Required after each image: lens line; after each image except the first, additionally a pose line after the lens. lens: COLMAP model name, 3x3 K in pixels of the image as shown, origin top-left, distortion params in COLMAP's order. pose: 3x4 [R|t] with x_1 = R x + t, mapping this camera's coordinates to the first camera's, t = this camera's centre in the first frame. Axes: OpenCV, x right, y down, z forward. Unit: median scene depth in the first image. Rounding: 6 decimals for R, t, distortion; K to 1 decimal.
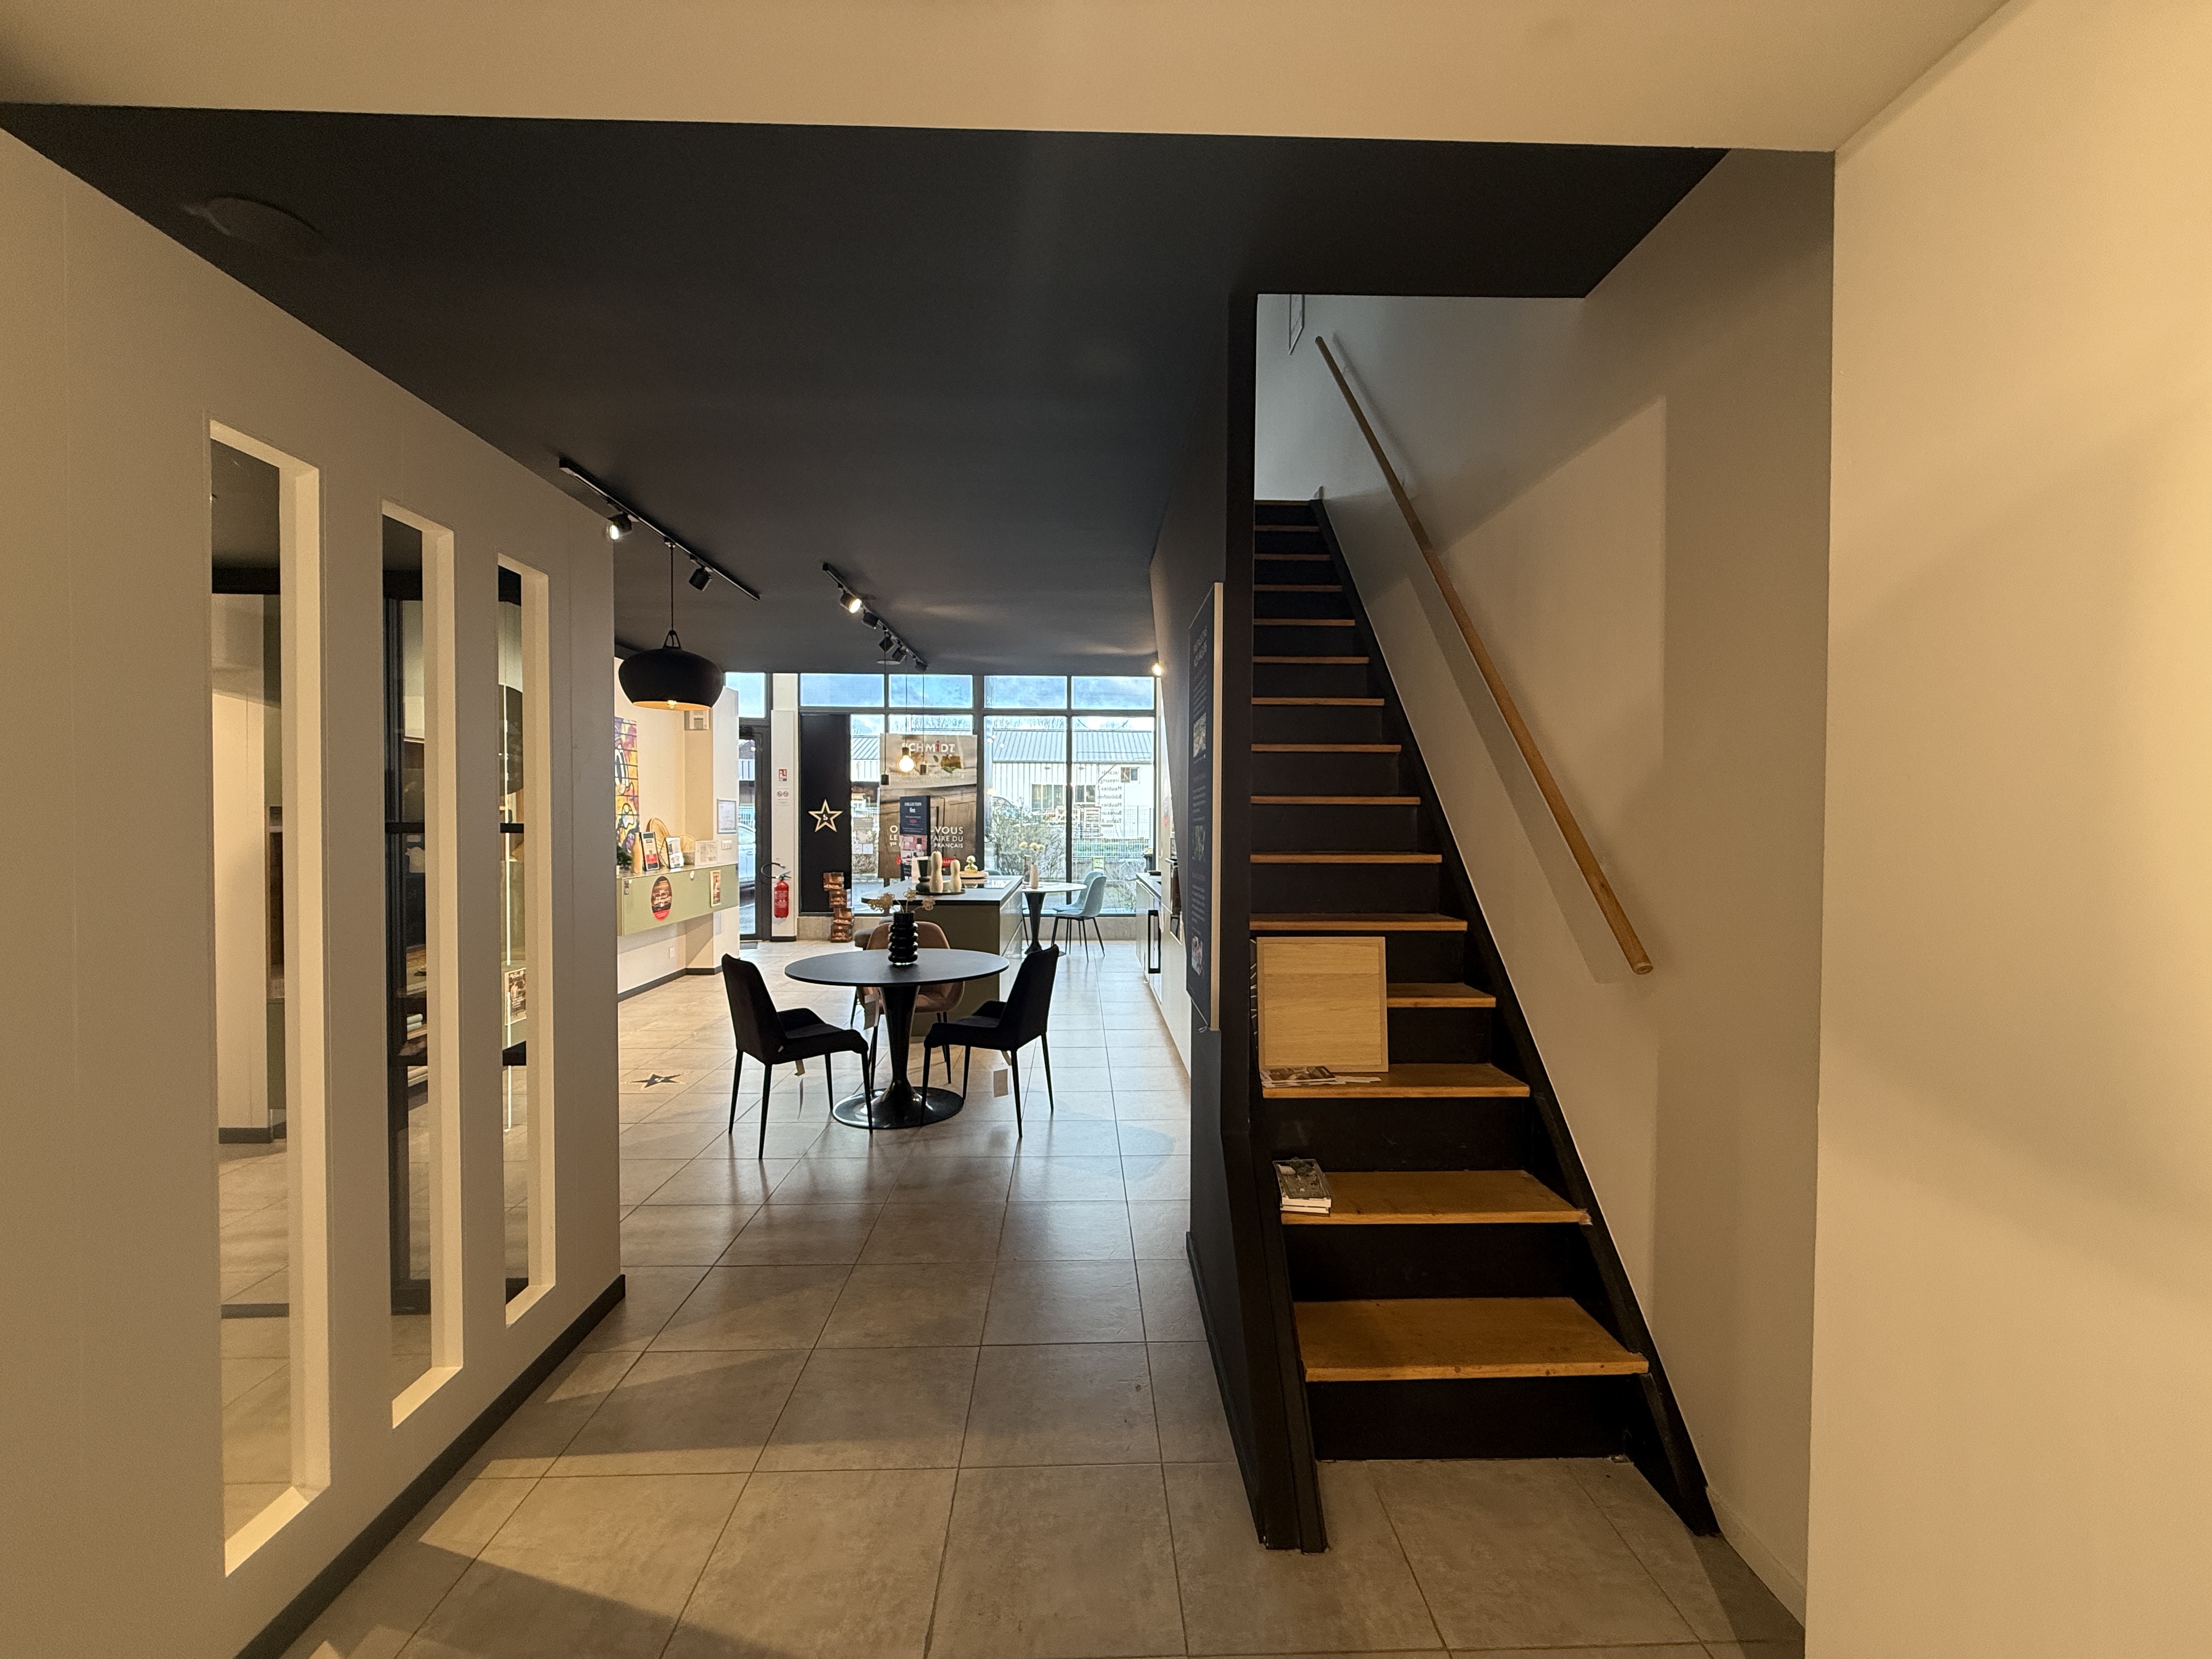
lens RADIAL K [[879.7, 0, 1108.1], [0, 879.7, 830.4], [0, 0, 1]] dist [0.000357, -0.001492]
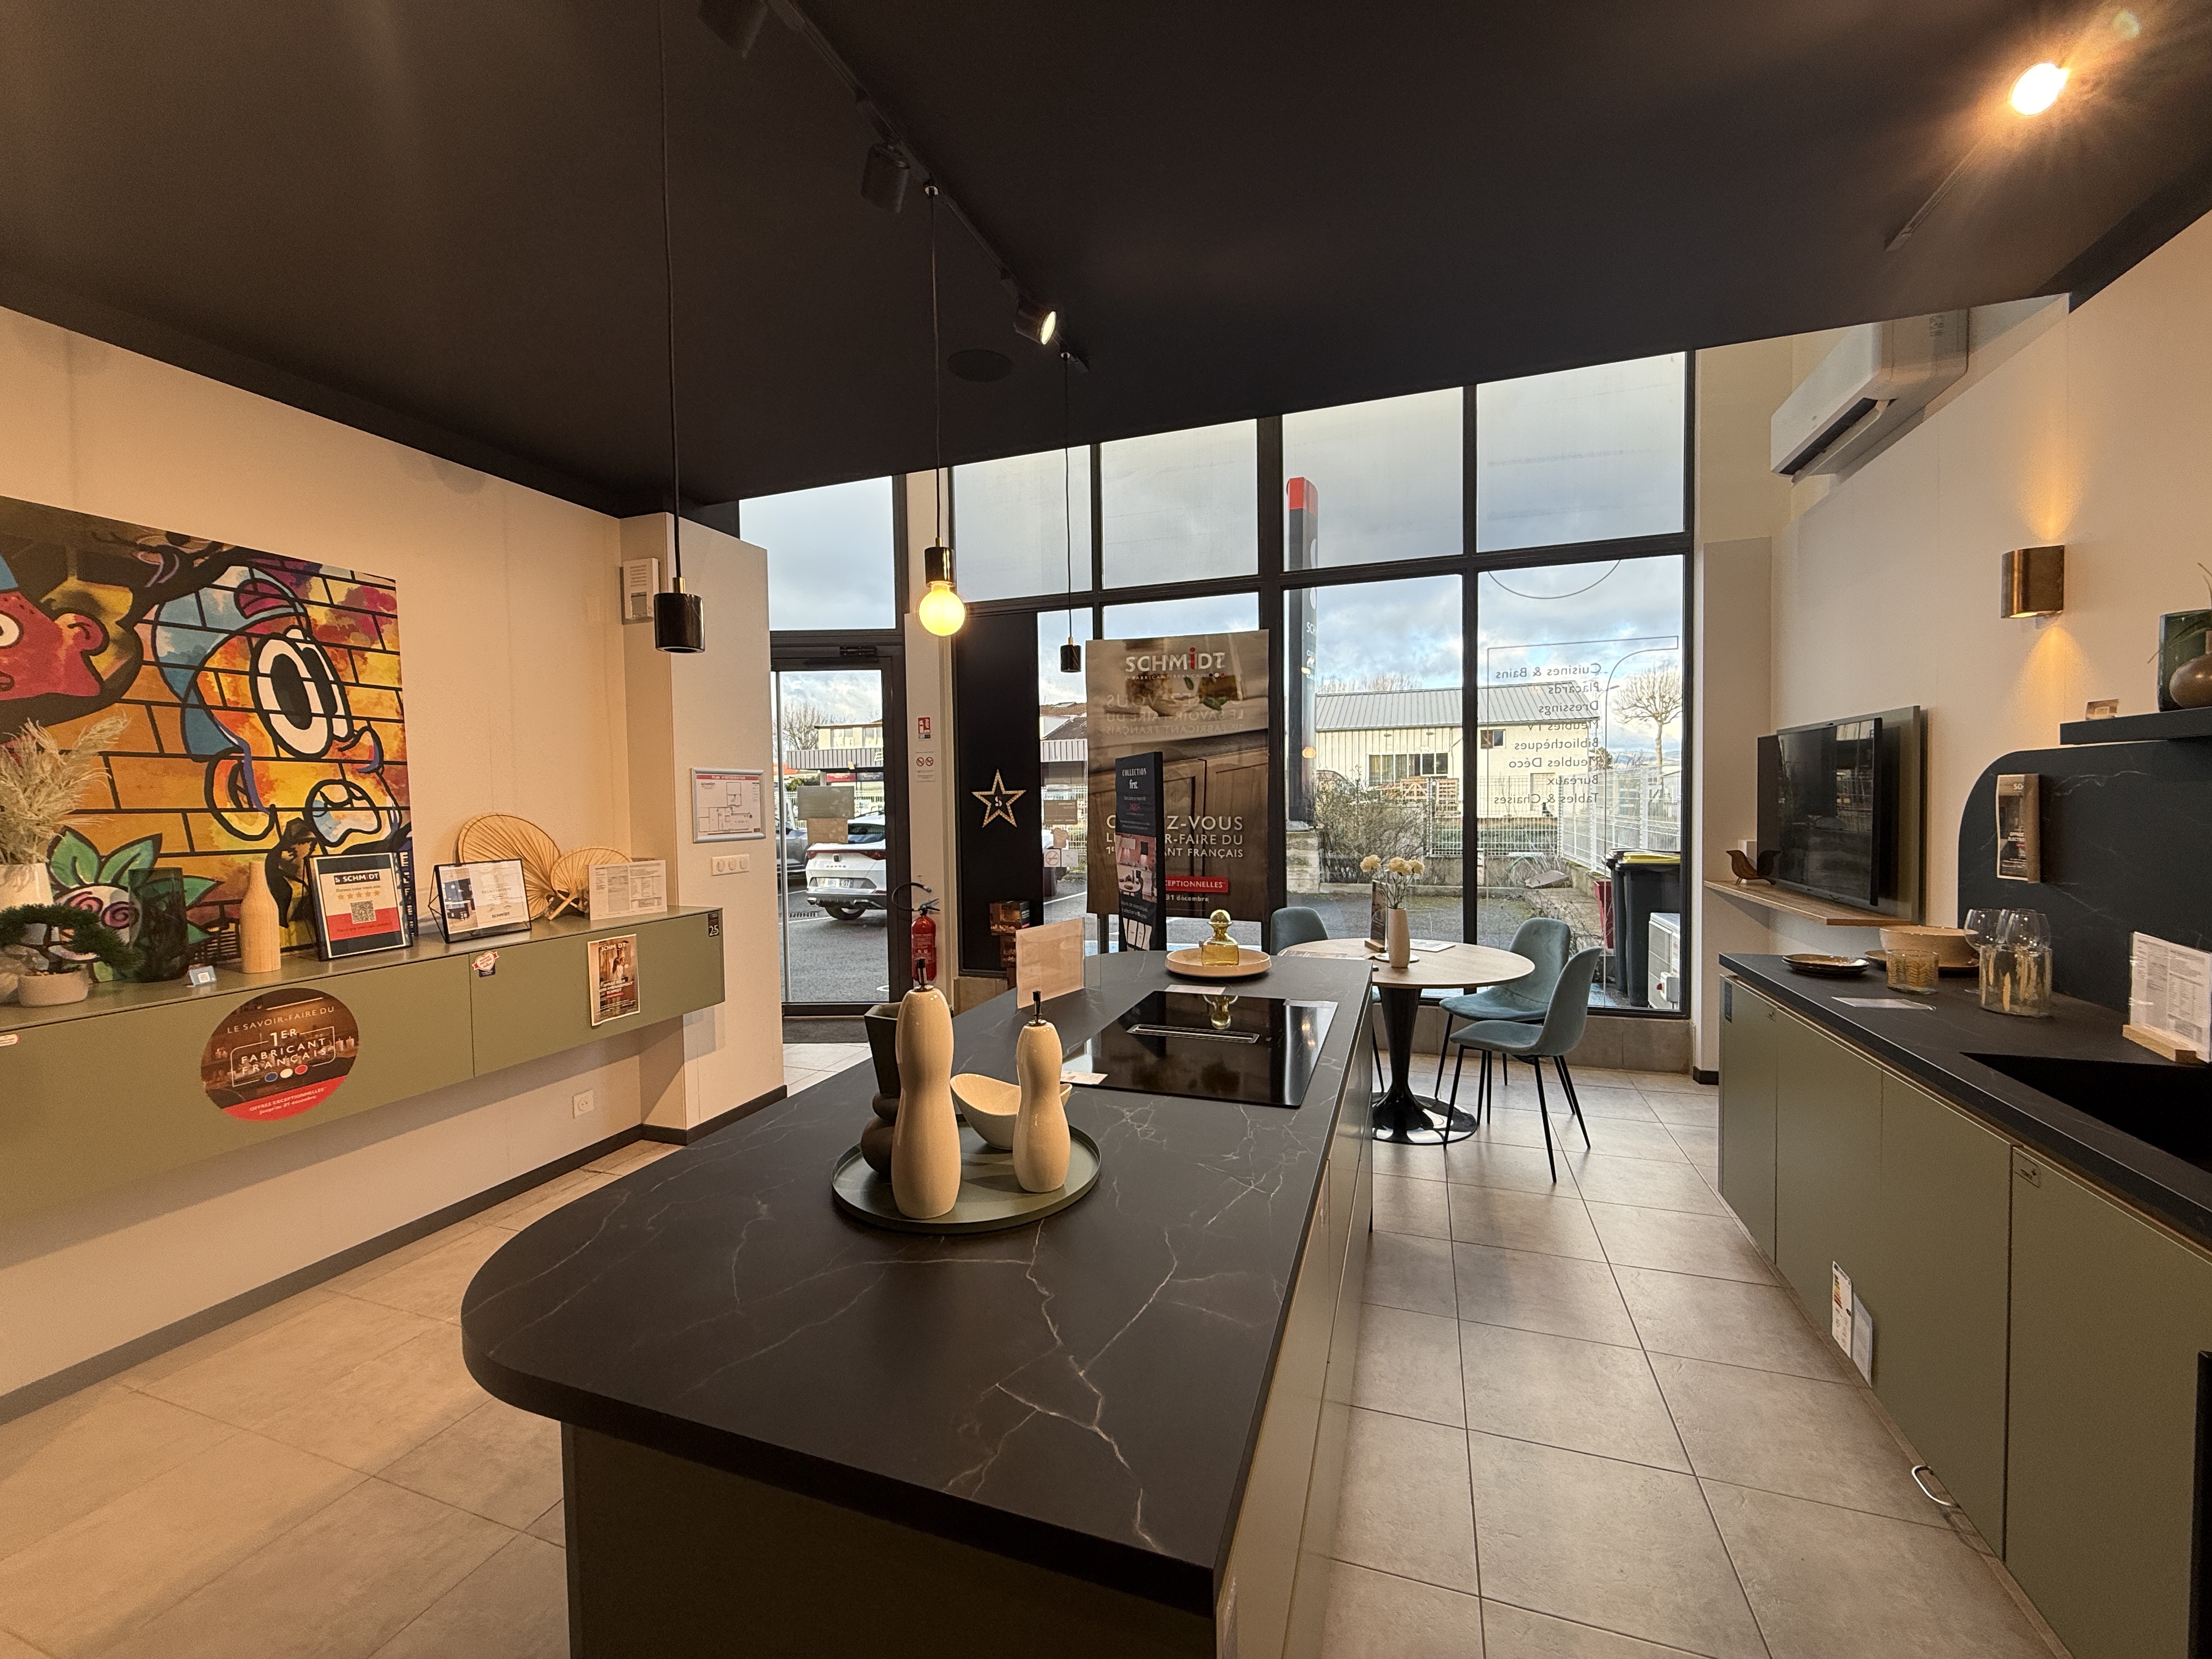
lens RADIAL K [[879.7, 0, 1109.9], [0, 879.7, 831.6], [0, 0, 1]] dist [0.000357, -0.001492]
pose [[0.931891, -0.003975, -0.362717, -0.053433], [0.013800, 0.999605, 0.024499, -0.008539], [0.362476, -0.027836, 0.931577, 0.506461]]
